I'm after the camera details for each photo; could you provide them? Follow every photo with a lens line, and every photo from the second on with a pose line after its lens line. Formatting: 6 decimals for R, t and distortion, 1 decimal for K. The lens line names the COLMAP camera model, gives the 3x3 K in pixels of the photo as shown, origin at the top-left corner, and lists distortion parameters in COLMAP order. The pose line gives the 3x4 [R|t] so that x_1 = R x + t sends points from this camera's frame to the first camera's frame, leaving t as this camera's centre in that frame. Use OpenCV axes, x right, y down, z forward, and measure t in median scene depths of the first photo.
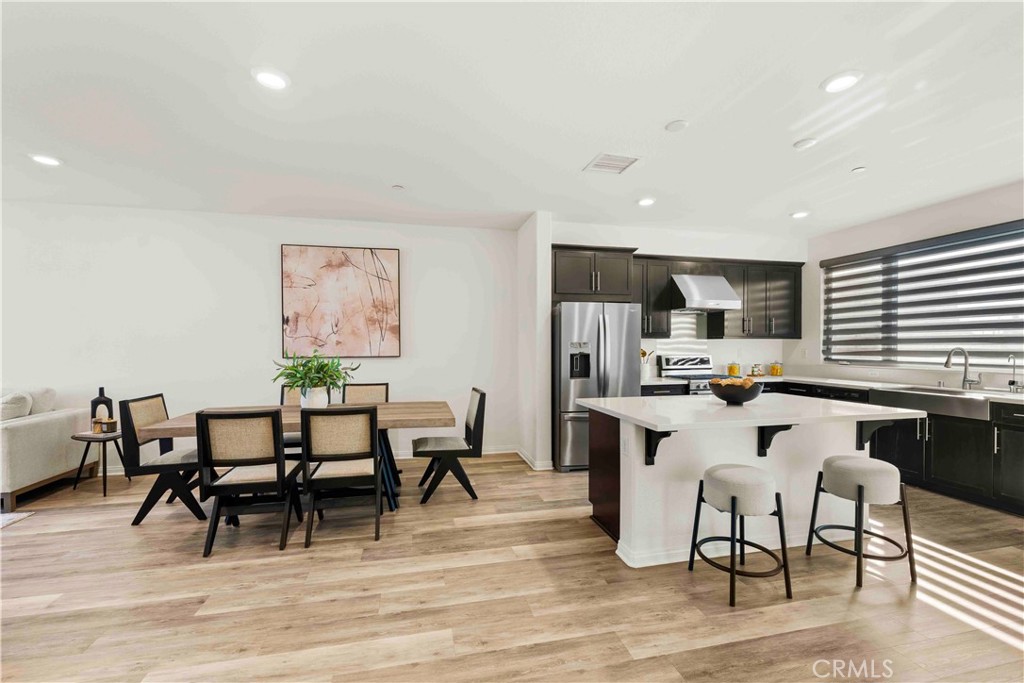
lens RADIAL K [[414.8, 0, 509.3], [0, 414.8, 346.8], [0, 0, 1]] dist [-0.008428, 0.000459]
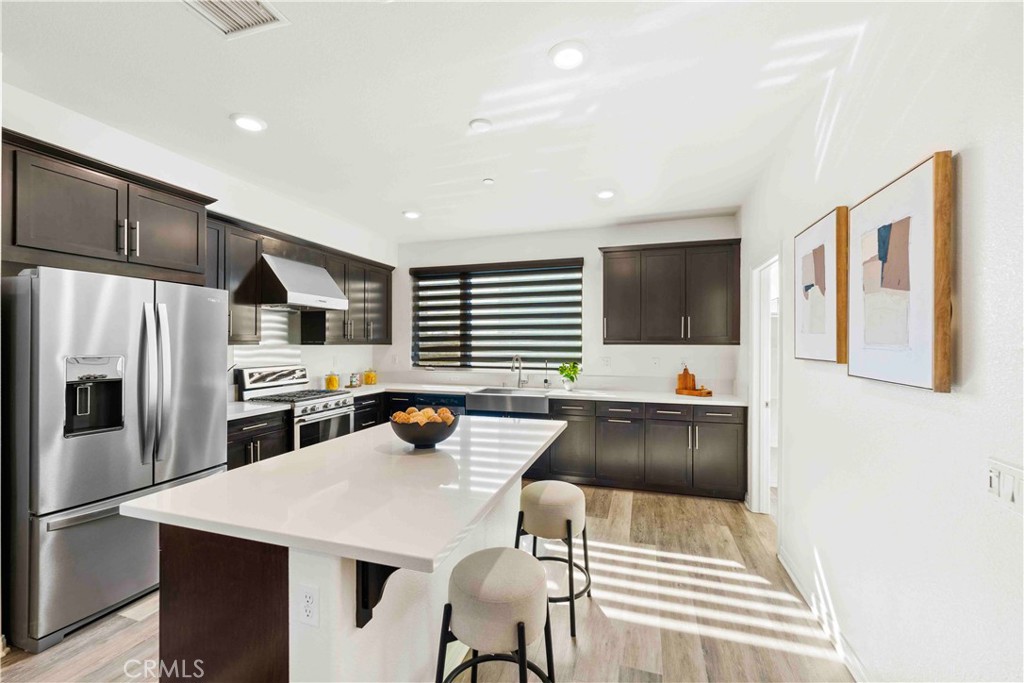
lens RADIAL K [[414.8, 0, 512.5], [0, 414.8, 345.6], [0, 0, 1]] dist [-0.008428, 0.000459]
pose [[0.503399, -0.000590, 0.864054, 0.002640], [-0.001591, 0.999997, 0.001609, -0.020418], [-0.864053, -0.002184, 0.503396, 0.279861]]
